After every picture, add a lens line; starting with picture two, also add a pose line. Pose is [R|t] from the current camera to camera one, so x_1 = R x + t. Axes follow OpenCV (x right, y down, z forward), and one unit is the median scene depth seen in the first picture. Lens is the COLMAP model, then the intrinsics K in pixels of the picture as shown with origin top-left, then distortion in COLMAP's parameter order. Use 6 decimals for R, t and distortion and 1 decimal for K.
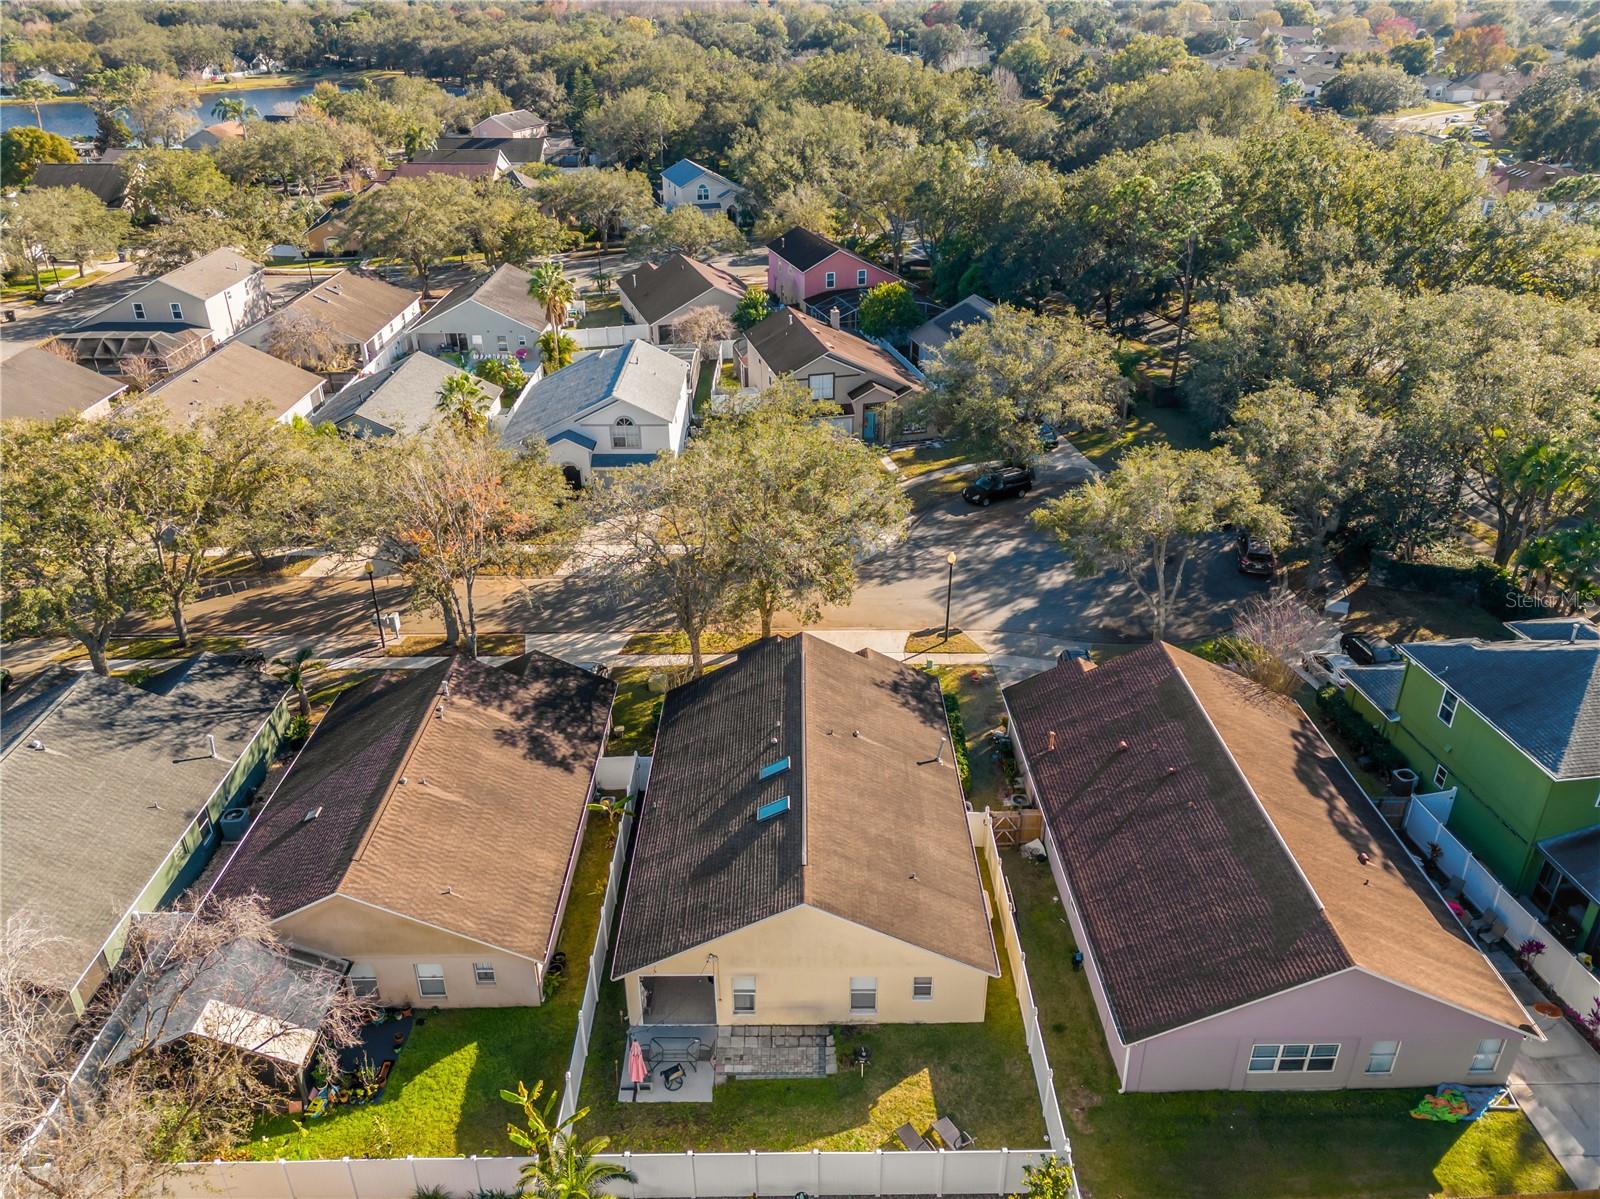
lens RADIAL K [[1158.1, 0, 796.3], [0, 1158.1, 604.3], [0, 0, 1]] dist [0.032598, 0.003815]
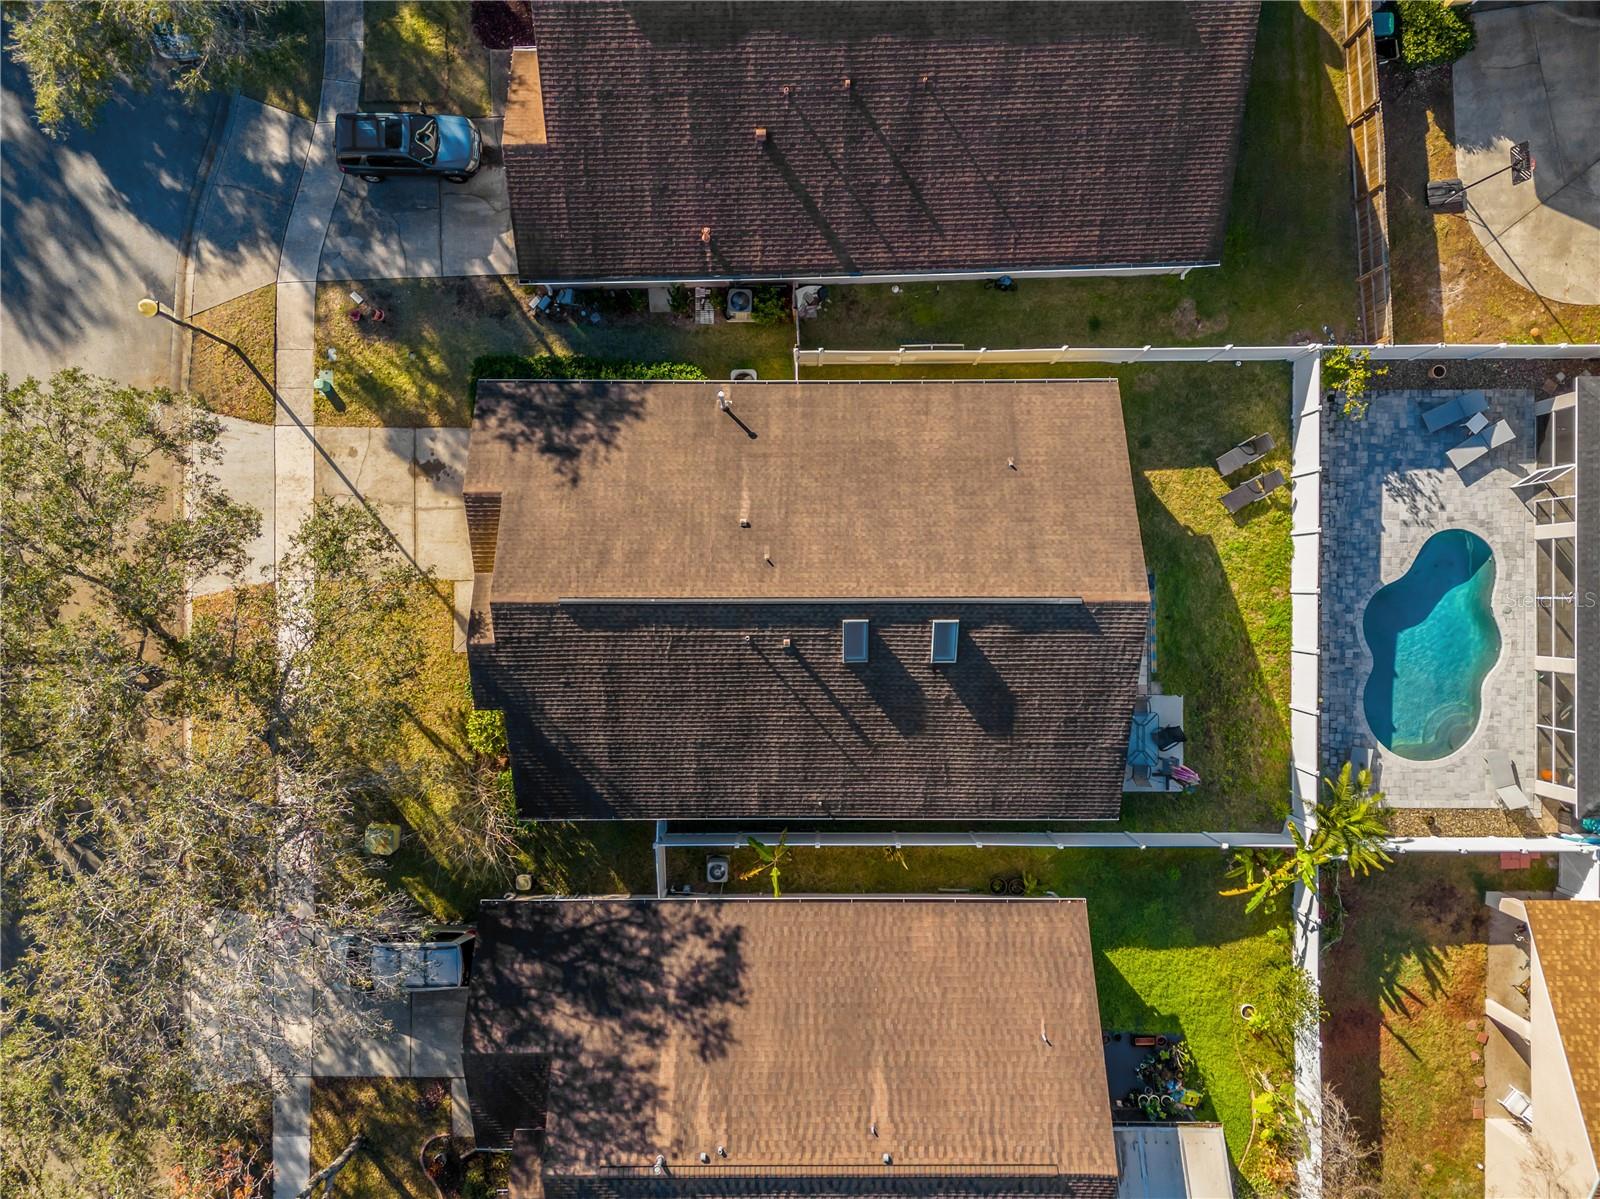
lens RADIAL K [[1158.1, 0, 799.6], [0, 1158.1, 601.2], [0, 0, 1]] dist [0.032598, 0.003815]
pose [[0.002649, -0.999956, 0.008958, -0.001470], [0.458226, 0.009176, 0.888788, -0.479141], [-0.888832, 0.001750, 0.458230, 0.668105]]
